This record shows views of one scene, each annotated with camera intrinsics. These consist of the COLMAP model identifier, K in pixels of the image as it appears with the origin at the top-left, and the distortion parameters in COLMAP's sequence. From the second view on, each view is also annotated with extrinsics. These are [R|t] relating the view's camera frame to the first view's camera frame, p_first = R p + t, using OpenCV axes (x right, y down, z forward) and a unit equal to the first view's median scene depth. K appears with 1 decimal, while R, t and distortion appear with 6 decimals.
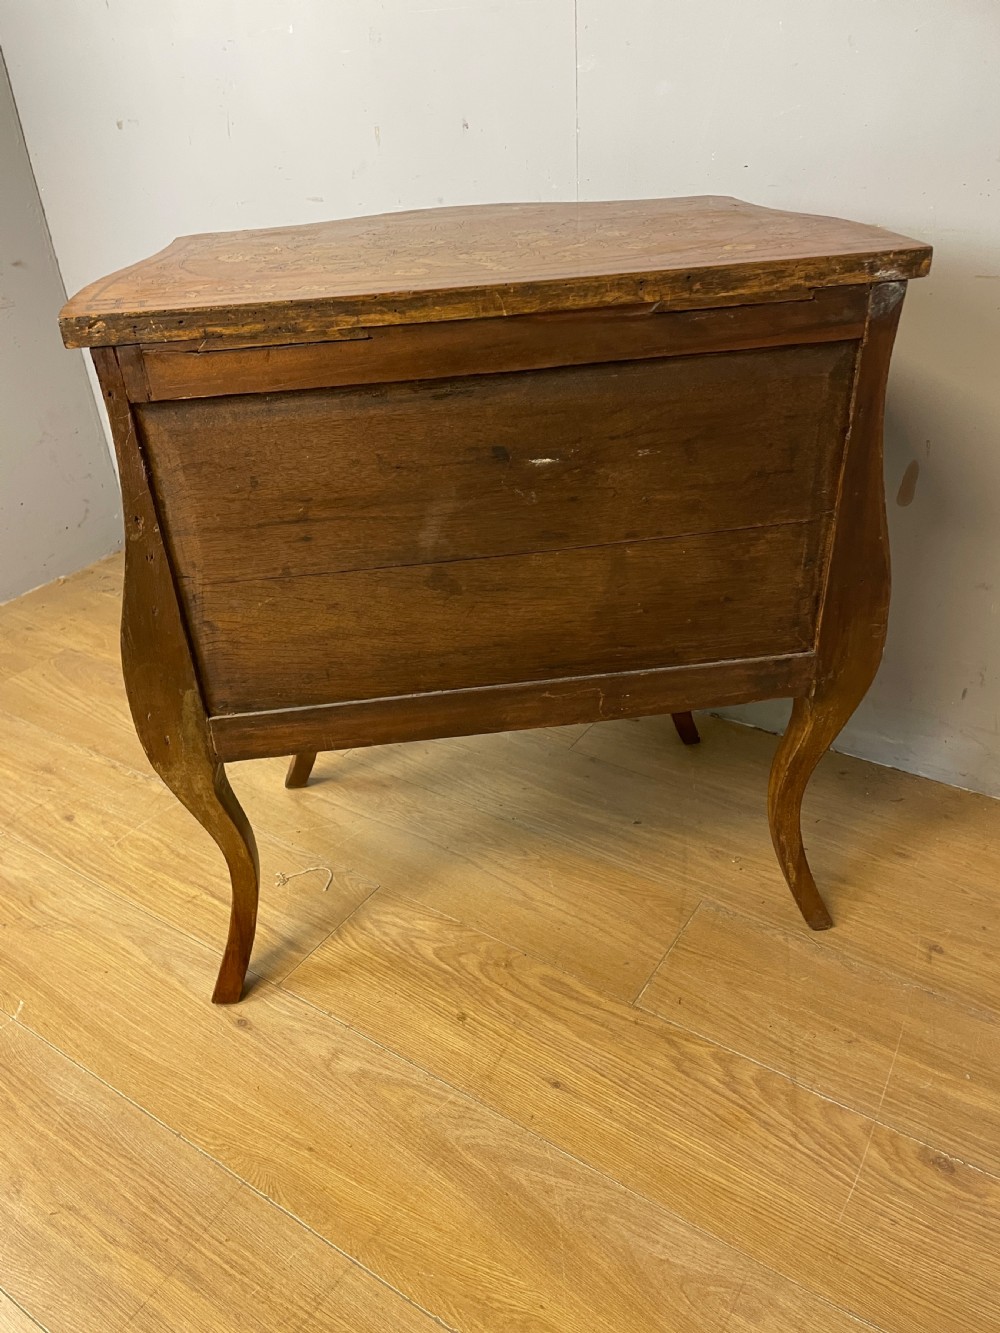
lens RADIAL K [[1016.1, 0, 486.2], [0, 1016.1, 681.2], [0, 0, 1]] dist [0.092847, -0.126419]
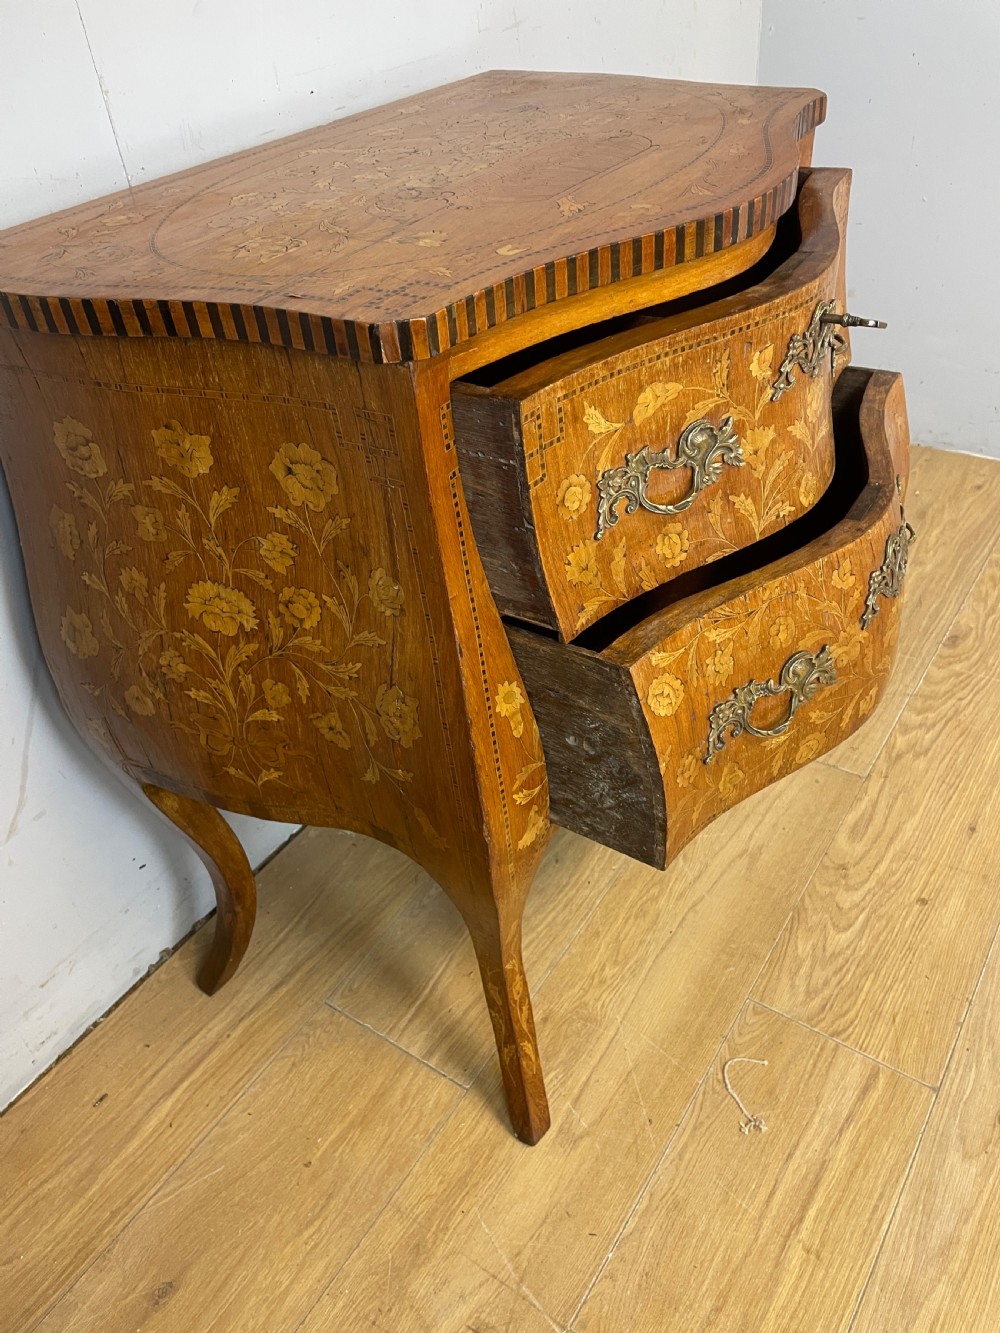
lens RADIAL K [[1016.1, 0, 518.1], [0, 1016.1, 665.4], [0, 0, 1]] dist [0.092847, -0.126419]
pose [[-0.008871, -0.583595, 0.811996, -0.674908], [0.592387, 0.651132, 0.474451, -0.509561], [-0.805604, 0.485225, 0.339938, 0.838163]]
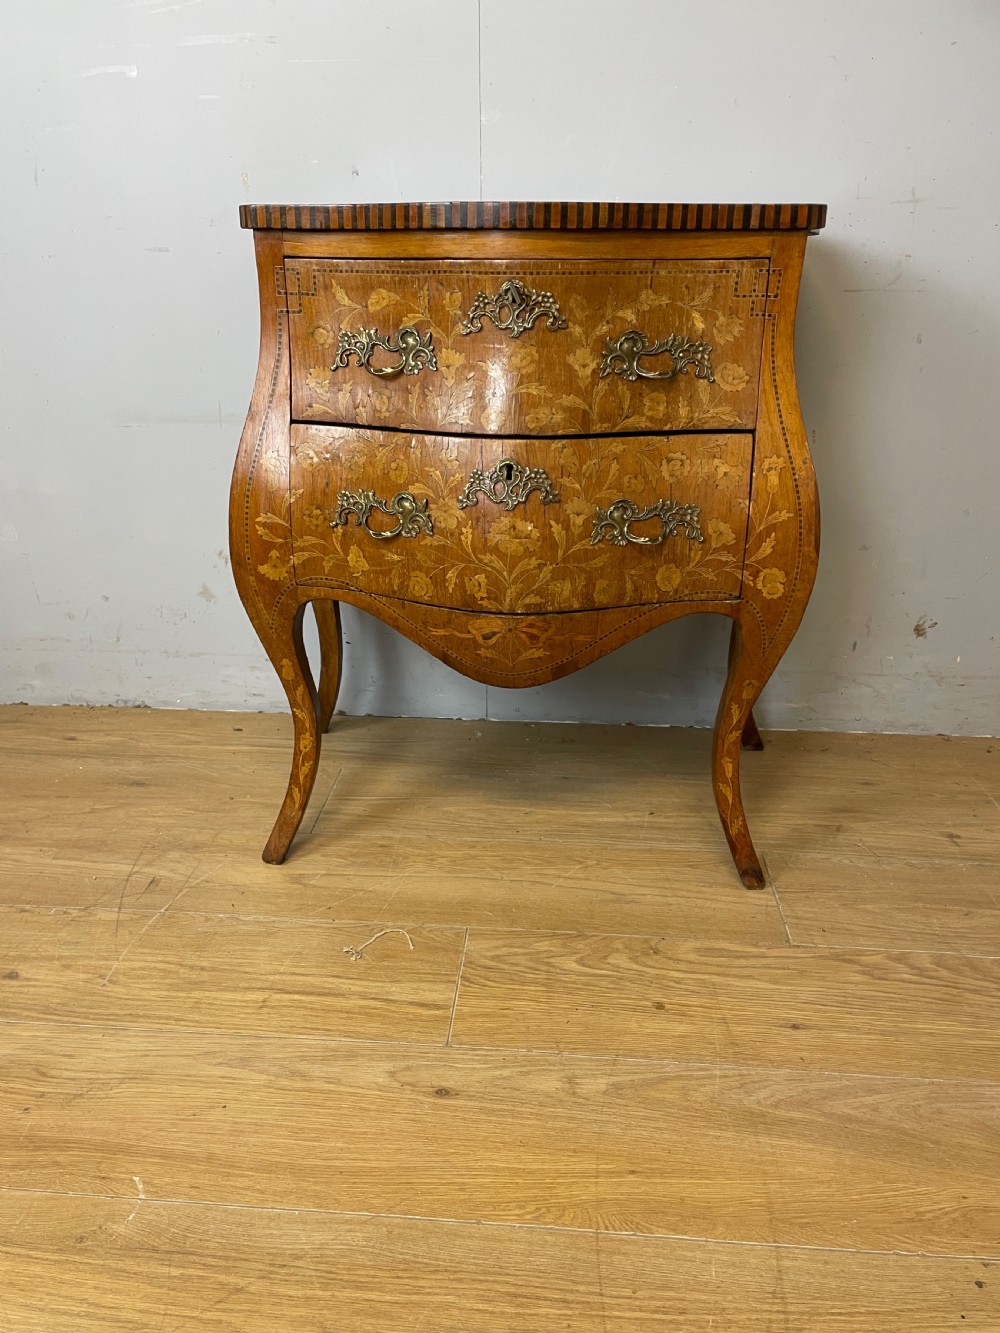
lens RADIAL K [[1018.5, 0, 491.6], [0, 1018.5, 683.2], [0, 0, 1]] dist [0.056611, -0.046427]
pose [[0.875589, -0.136924, 0.463244, -0.509360], [0.217094, 0.968224, -0.124151, 0.131208], [-0.431525, 0.209272, 0.877492, 0.171009]]
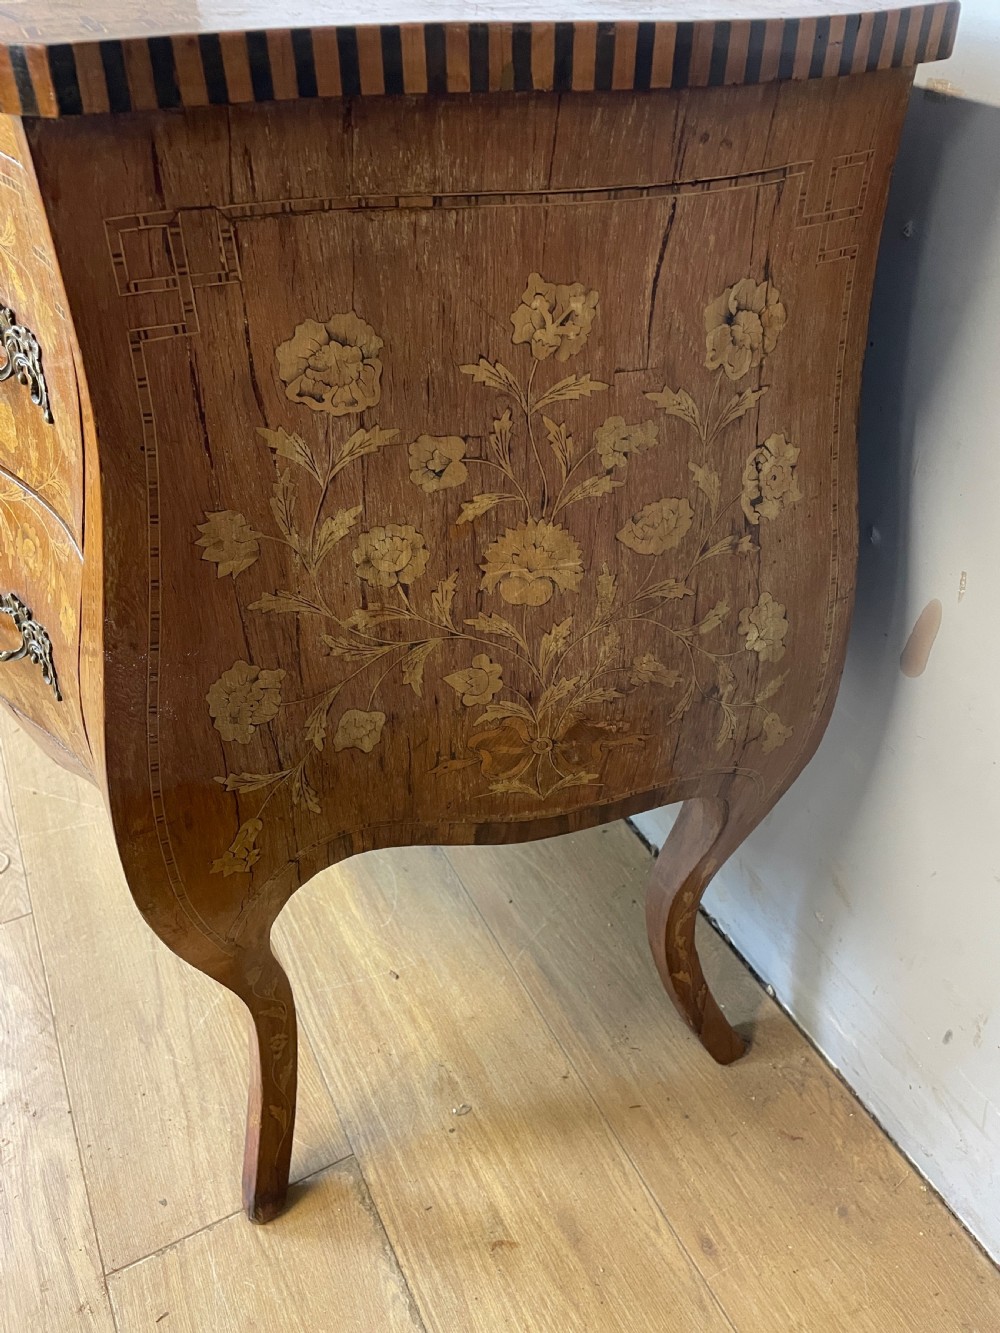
lens RADIAL K [[1016.1, 0, 507.7], [0, 1016.1, 658.4], [0, 0, 1]] dist [0.092847, -0.126419]
pose [[0.879661, 0.334584, -0.338007, 0.439099], [-0.292556, 0.940999, 0.170094, -0.226827], [0.374975, -0.050739, 0.925645, 0.500161]]
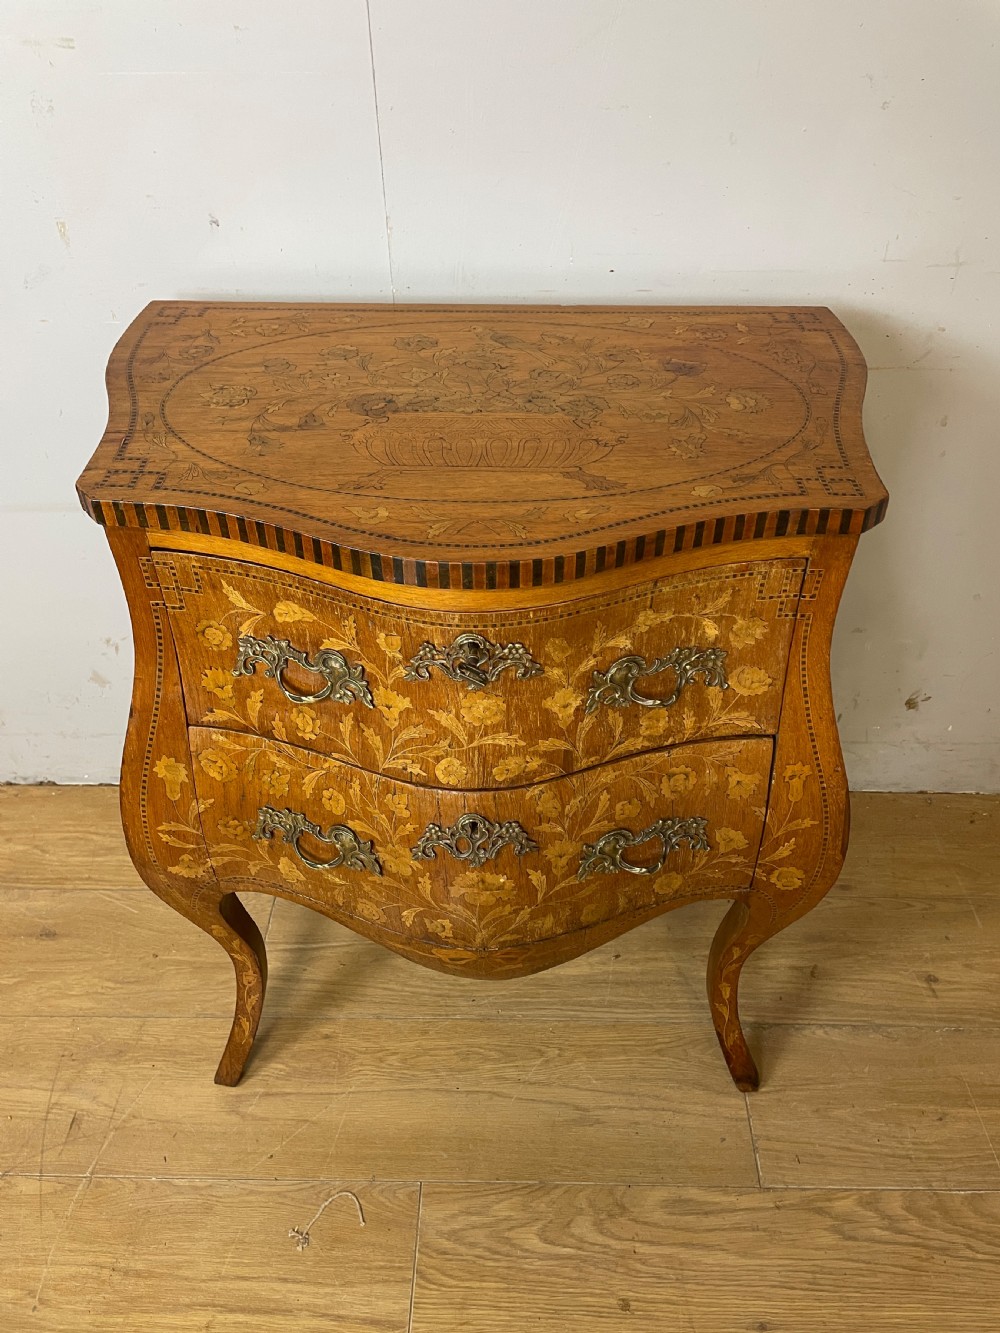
lens RADIAL K [[1016.1, 0, 512.5], [0, 1016.1, 657.3], [0, 0, 1]] dist [0.092847, -0.126419]
pose [[0.835440, -0.311505, 0.452774, -0.324142], [0.258130, 0.949735, 0.177119, -0.373966], [-0.485189, -0.031098, 0.873856, 0.276647]]
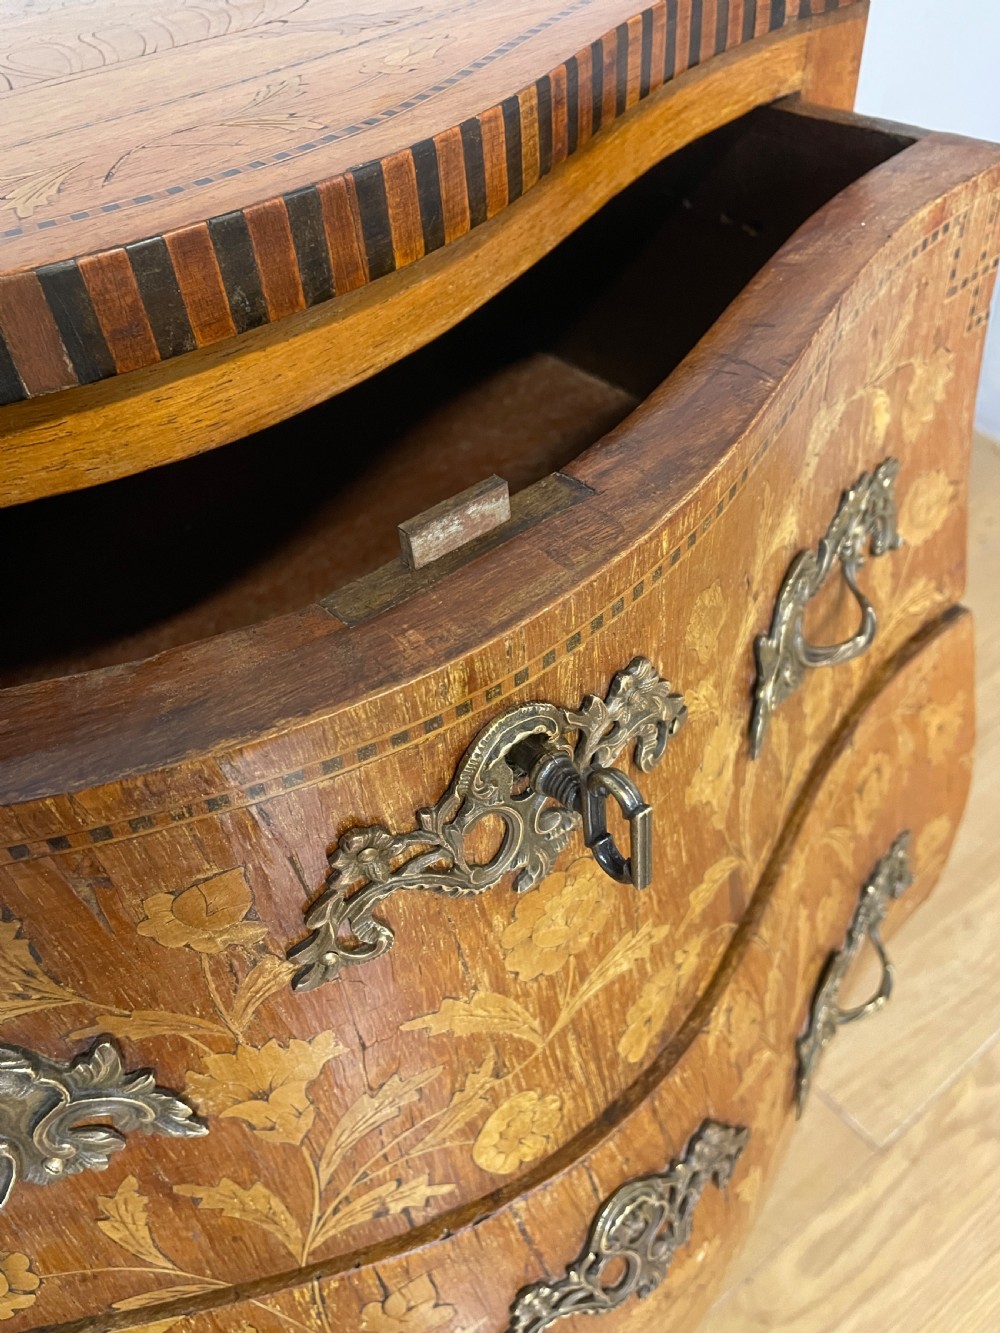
lens RADIAL K [[1016.1, 0, 485.8], [0, 1016.1, 666.1], [0, 0, 1]] dist [0.092847, -0.126419]
pose [[0.344711, -0.633538, 0.692679, -0.166955], [0.559140, 0.731295, 0.390603, -0.353064], [-0.754014, 0.252659, 0.606322, 0.732849]]
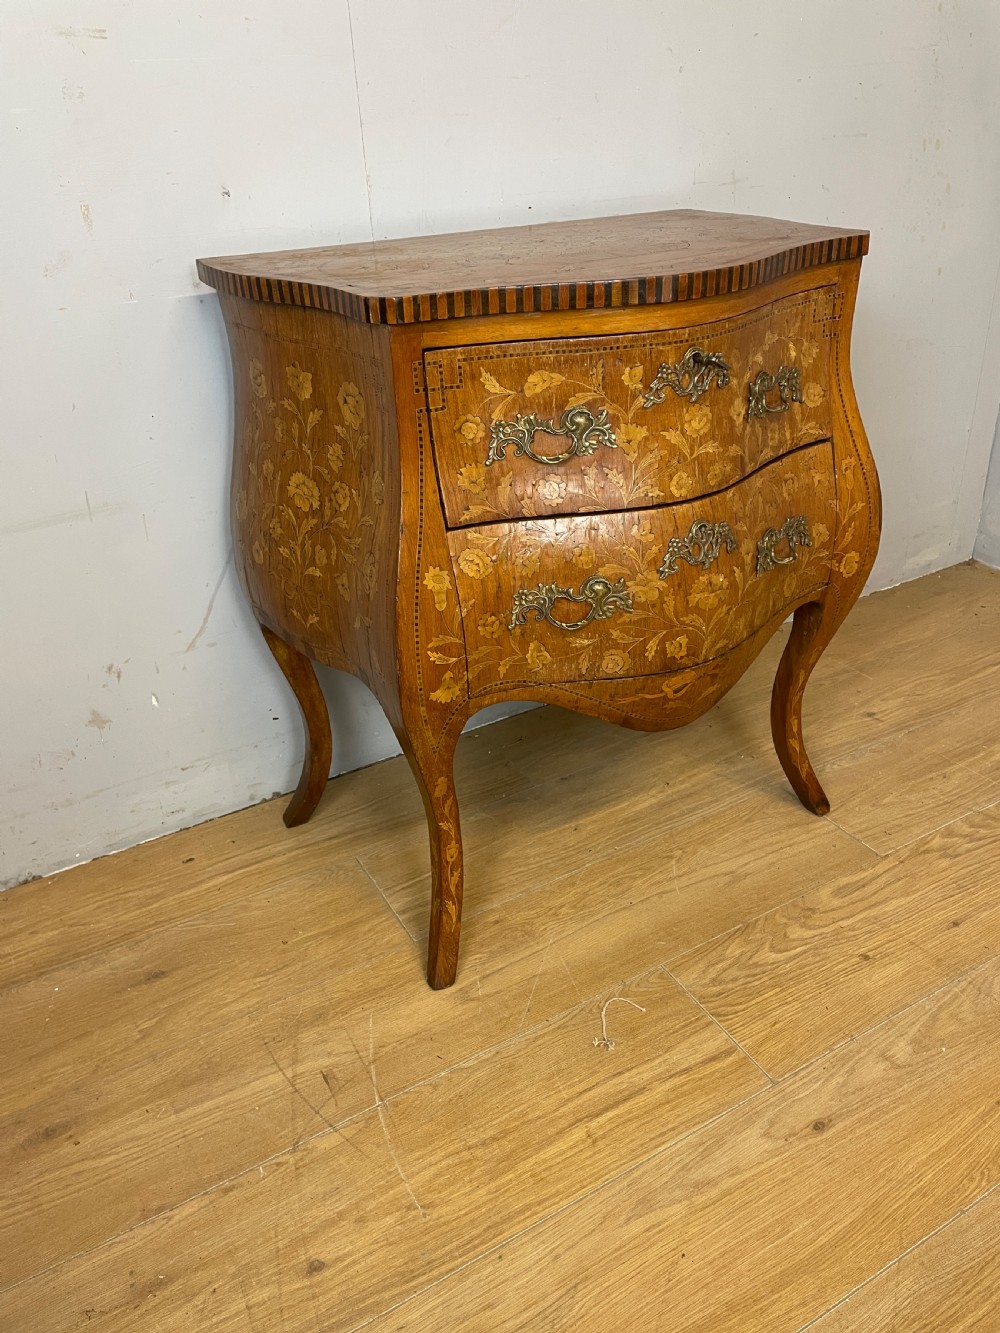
lens RADIAL K [[1016.1, 0, 505.6], [0, 1016.1, 658.1], [0, 0, 1]] dist [0.092847, -0.126419]
pose [[0.438155, -0.401722, 0.804139, -0.885473], [0.493248, 0.855321, 0.158532, -0.276923], [-0.751483, 0.327178, 0.572912, 0.552341]]
